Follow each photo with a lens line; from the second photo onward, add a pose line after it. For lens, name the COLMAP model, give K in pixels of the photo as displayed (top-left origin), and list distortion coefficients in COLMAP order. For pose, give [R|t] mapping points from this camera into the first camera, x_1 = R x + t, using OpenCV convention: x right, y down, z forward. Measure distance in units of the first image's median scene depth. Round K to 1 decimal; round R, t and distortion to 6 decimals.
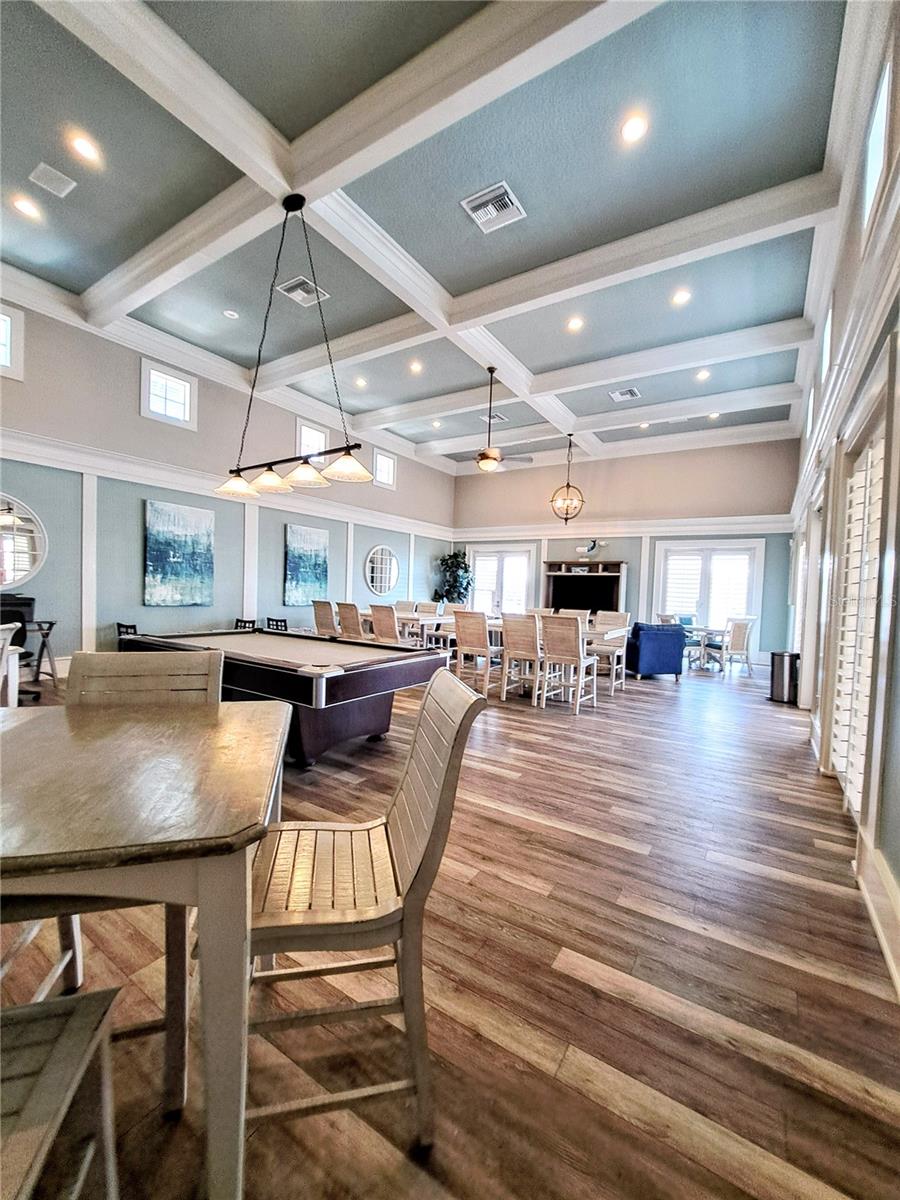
lens RADIAL K [[483.1, 0, 449.9], [0, 483.1, 608.8], [0, 0, 1]] dist [-0.009486, -0.000107]
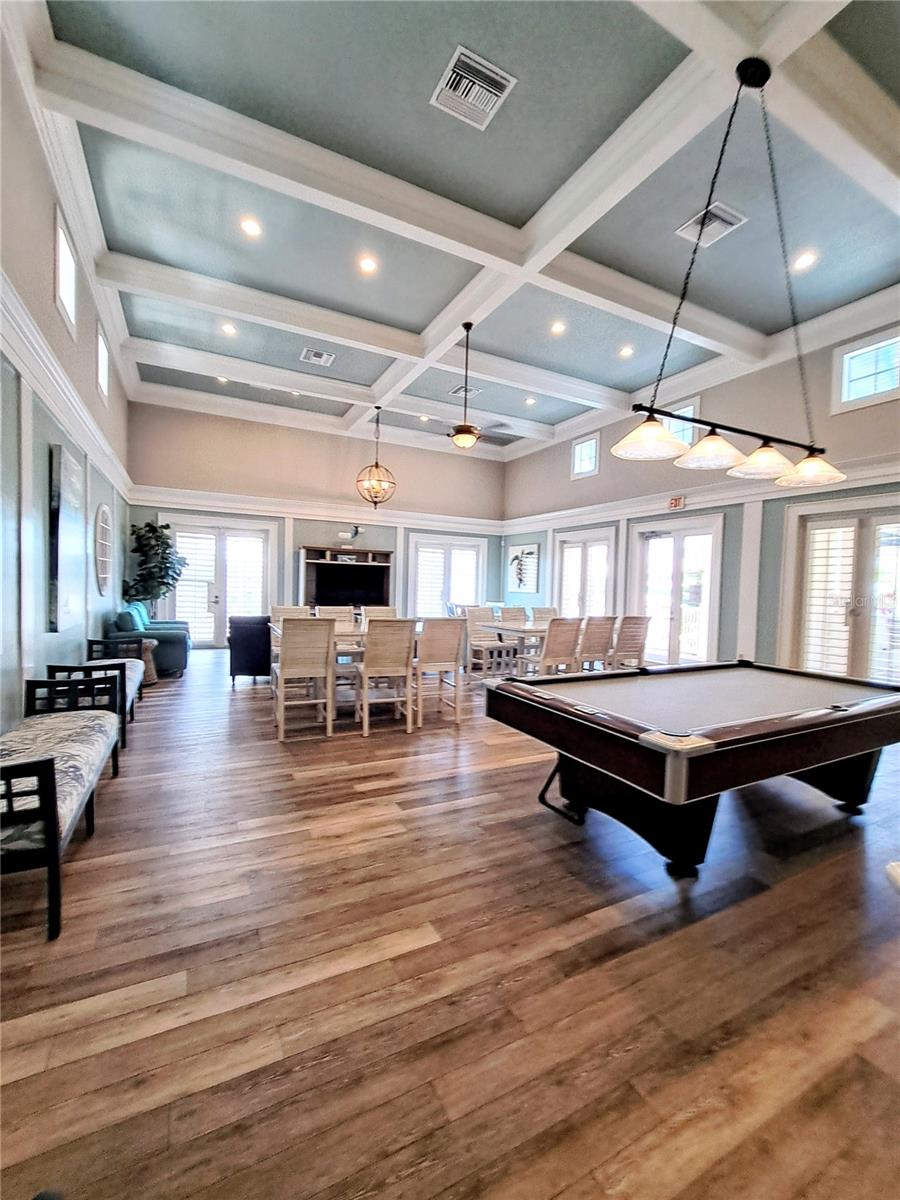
lens RADIAL K [[508.1, 0, 455.1], [0, 508.1, 602.3], [0, 0, 1]] dist [-0.007289, 0.000948]
pose [[0.491596, -0.050326, 0.869368, -0.656019], [0.024500, 0.998733, 0.043961, -0.053276], [-0.870479, -0.000311, 0.492206, 0.540664]]
